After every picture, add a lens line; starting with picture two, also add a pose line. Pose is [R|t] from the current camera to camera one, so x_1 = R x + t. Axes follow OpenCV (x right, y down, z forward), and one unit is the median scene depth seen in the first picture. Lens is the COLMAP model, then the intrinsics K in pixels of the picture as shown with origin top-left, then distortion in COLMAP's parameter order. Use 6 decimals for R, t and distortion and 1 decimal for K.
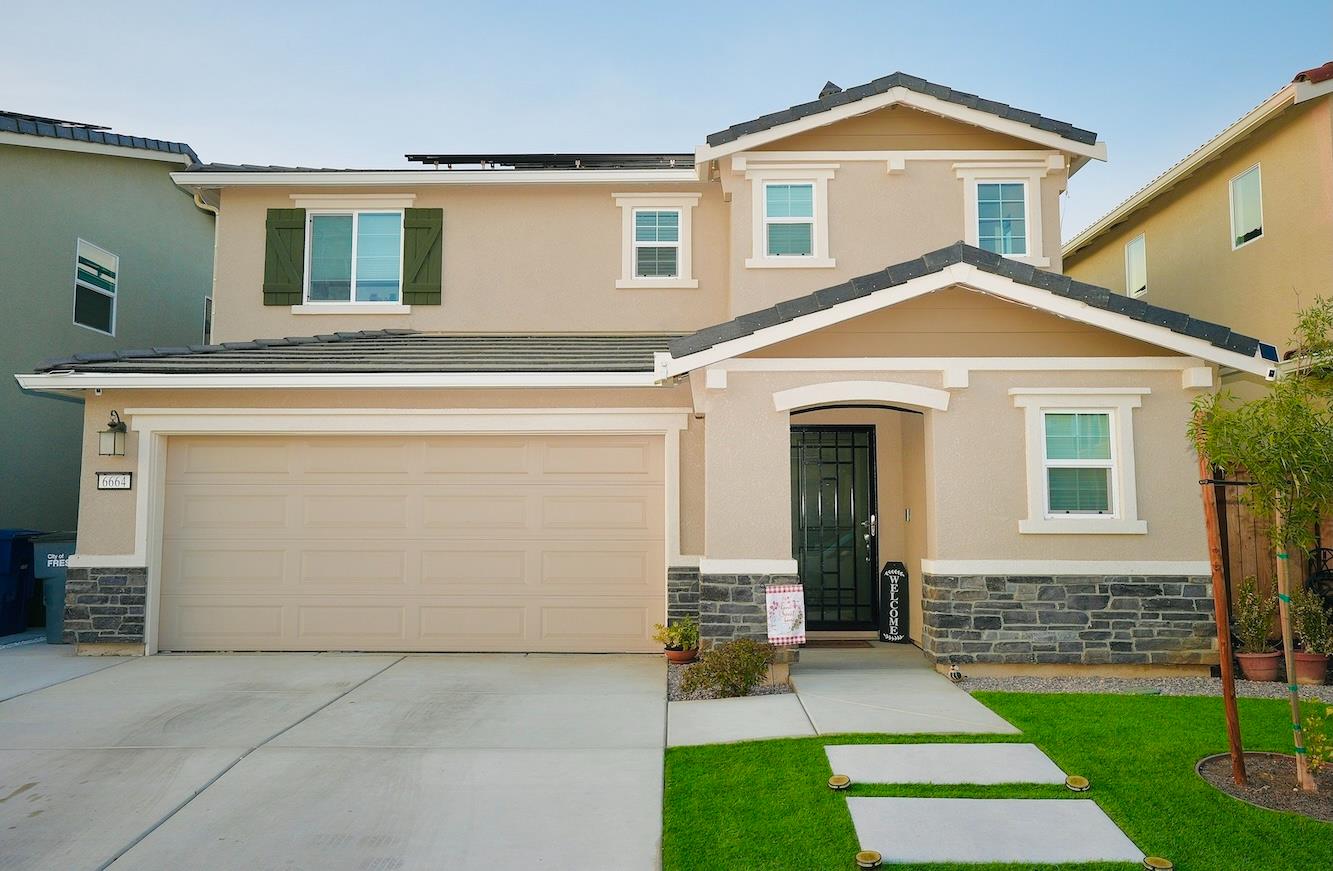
lens RADIAL K [[940.4, 0, 668.5], [0, 940.4, 430.1], [0, 0, 1]] dist [-0.000925, 0.033634]
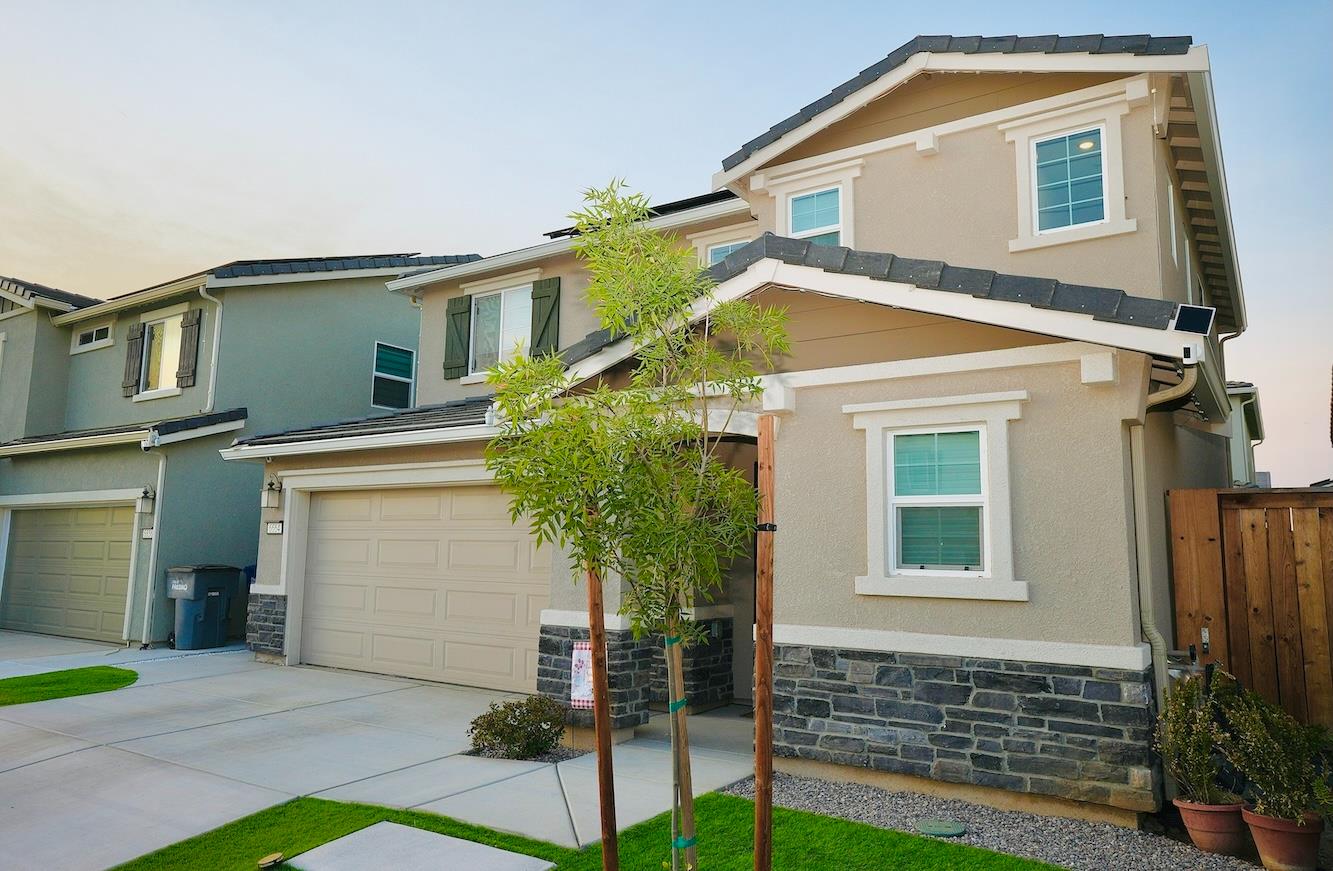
lens RADIAL K [[897.2, 0, 671.5], [0, 897.2, 428.9], [0, 0, 1]] dist [-0.003928, 0.024072]
pose [[0.839598, -0.062715, -0.539576, 0.654785], [0.035970, 0.997552, -0.059974, 0.014330], [0.542017, 0.030945, 0.839798, 0.303281]]
